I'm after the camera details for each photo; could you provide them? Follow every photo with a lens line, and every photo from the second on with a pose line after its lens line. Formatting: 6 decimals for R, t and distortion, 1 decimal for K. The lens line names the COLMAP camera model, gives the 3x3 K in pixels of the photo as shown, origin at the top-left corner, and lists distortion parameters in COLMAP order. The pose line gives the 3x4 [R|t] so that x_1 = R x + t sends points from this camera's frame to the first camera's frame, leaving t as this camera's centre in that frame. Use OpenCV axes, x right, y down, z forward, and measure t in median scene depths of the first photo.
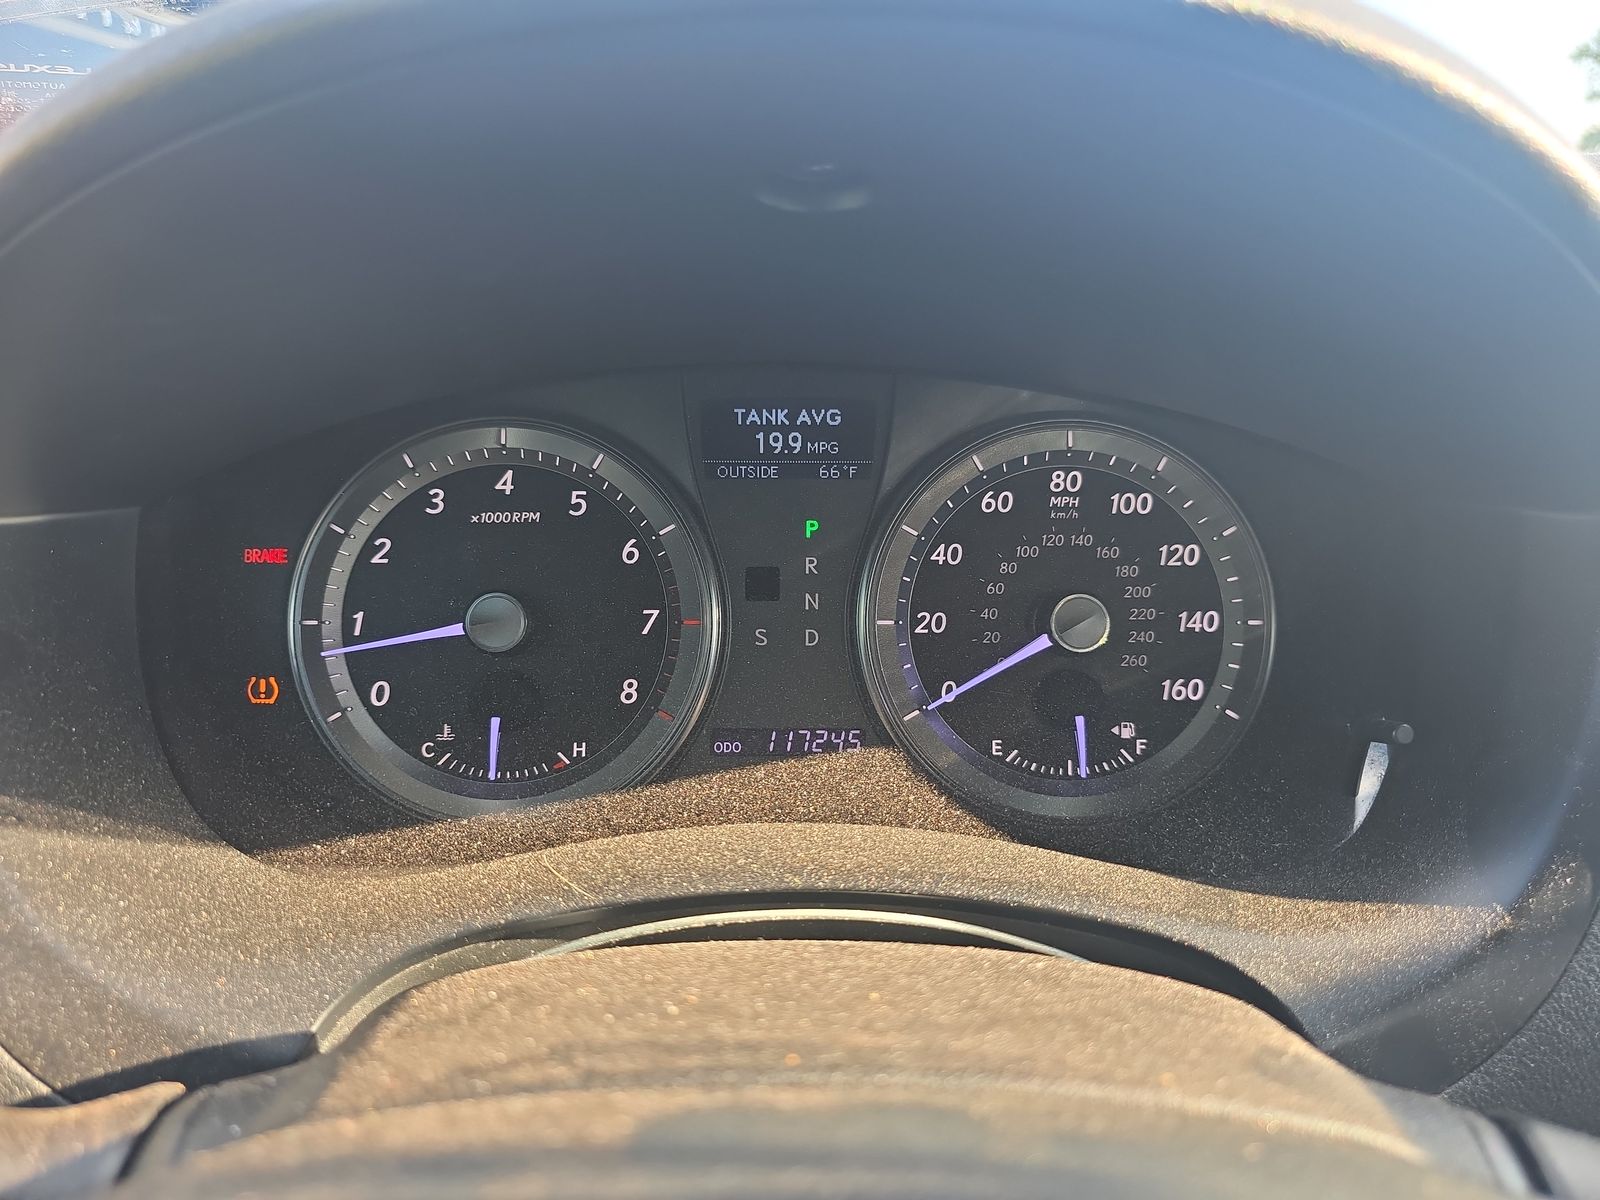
lens RADIAL K [[1102.4, 0, 786.7], [0, 1102.4, 600.7], [0, 0, 1]] dist [0.024856, -0.012201]
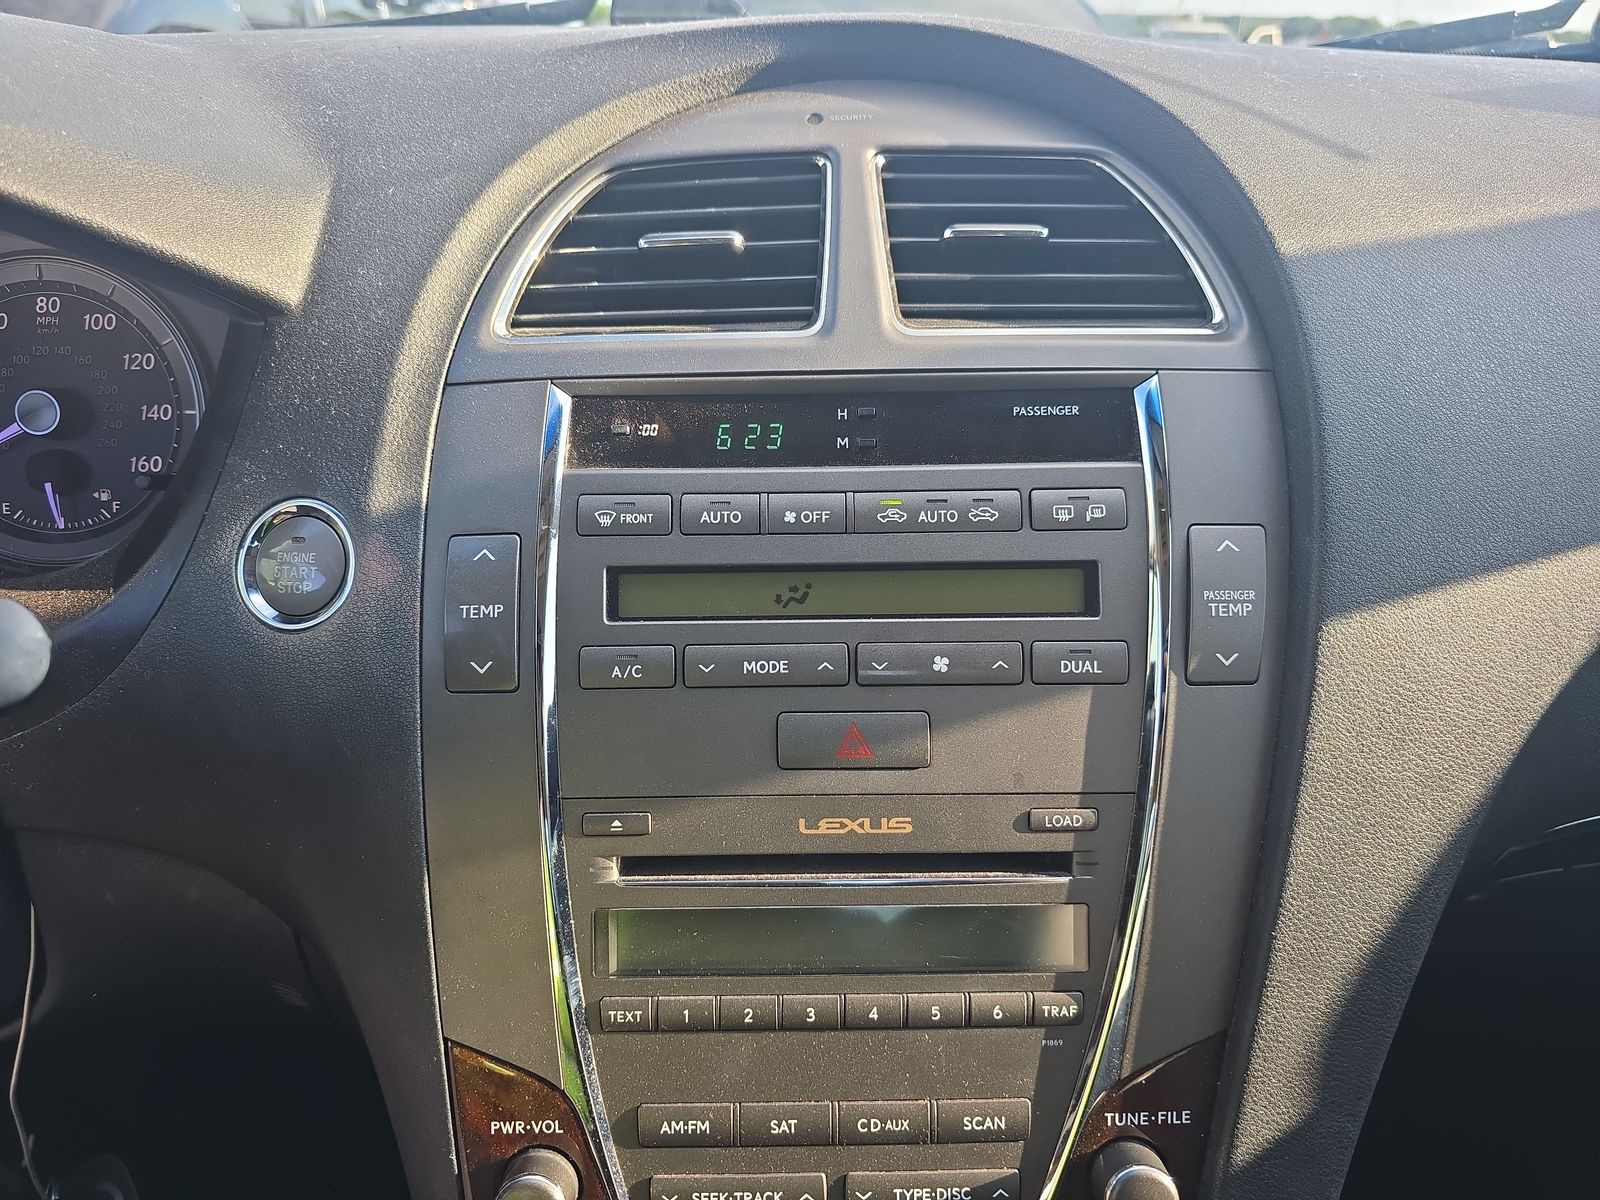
lens RADIAL K [[1102.4, 0, 811.7], [0, 1102.4, 591.7], [0, 0, 1]] dist [0.024856, -0.012201]
pose [[0.999902, -0.012090, -0.007098, 1.178063], [0.012848, 0.992839, 0.118764, 0.085305], [0.005611, -0.118843, 0.992897, -0.347156]]
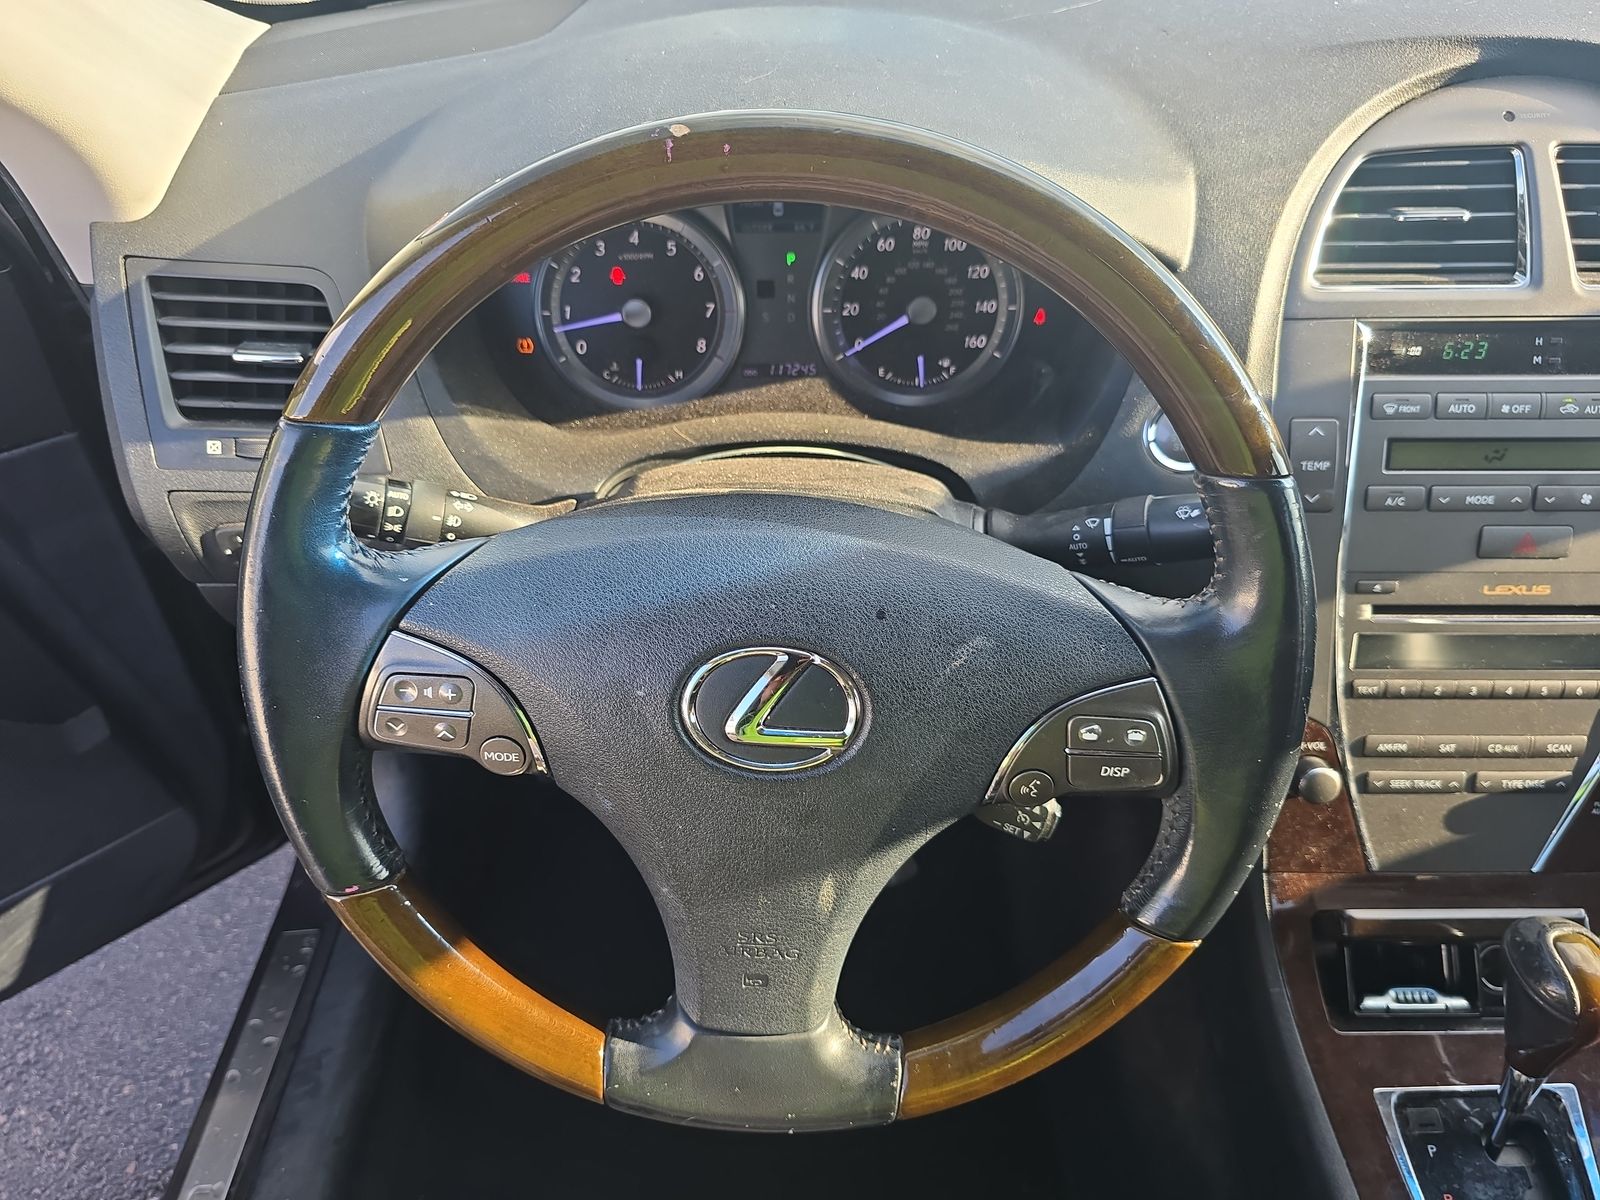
lens RADIAL K [[1102.4, 0, 791.5], [0, 1102.4, 587.6], [0, 0, 1]] dist [0.024856, -0.012201]
pose [[0.999598, 0.000683, -0.028355, 0.081798], [0.010163, 0.924707, 0.380544, -0.276841], [0.026480, -0.380679, 0.924328, -1.047550]]
